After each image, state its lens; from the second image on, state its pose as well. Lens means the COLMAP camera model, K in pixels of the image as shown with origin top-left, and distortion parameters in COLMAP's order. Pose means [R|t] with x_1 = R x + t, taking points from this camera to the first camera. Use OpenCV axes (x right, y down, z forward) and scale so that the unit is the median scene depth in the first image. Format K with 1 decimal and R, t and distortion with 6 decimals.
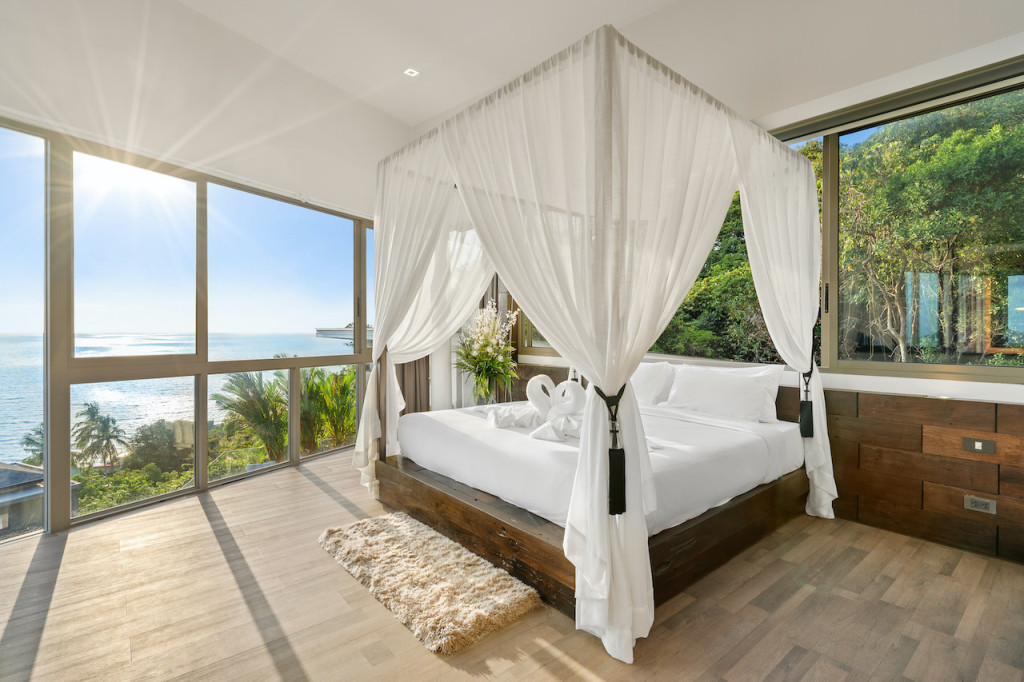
lens RADIAL K [[473.9, 0, 508.6], [0, 473.9, 331.6], [0, 0, 1]] dist [0.001968, 0.000420]
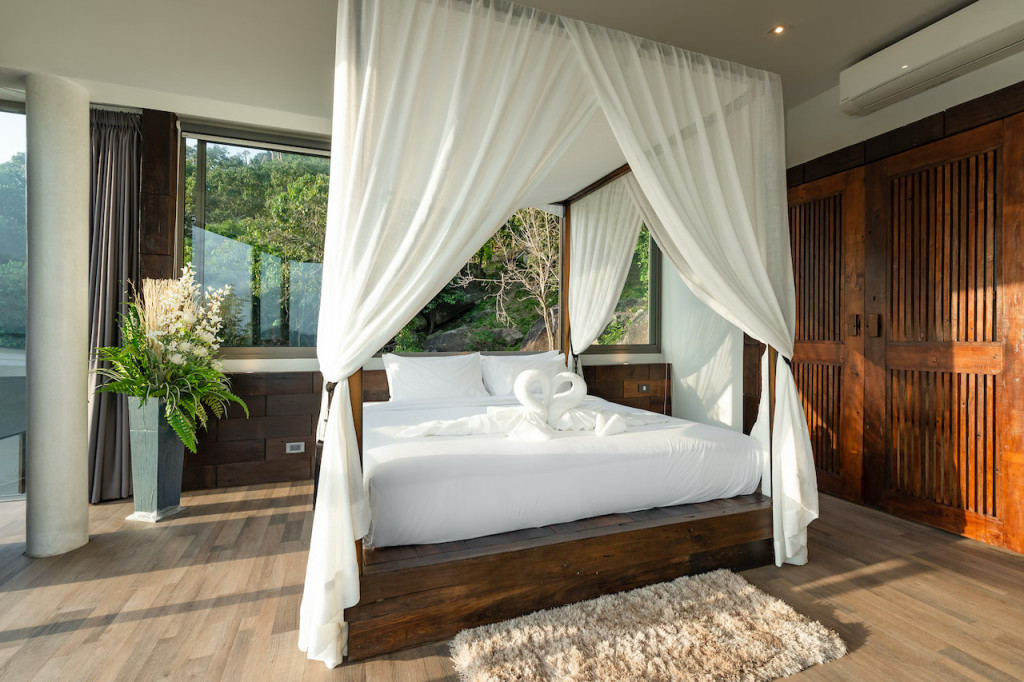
lens RADIAL K [[473.9, 0, 509.6], [0, 473.9, 340.0], [0, 0, 1]] dist [0.001968, 0.000420]
pose [[0.337457, -0.010714, 0.941280, -0.932744], [0.008361, 0.999930, 0.008384, 0.047264], [-0.941304, 0.005041, 0.337523, 0.983486]]
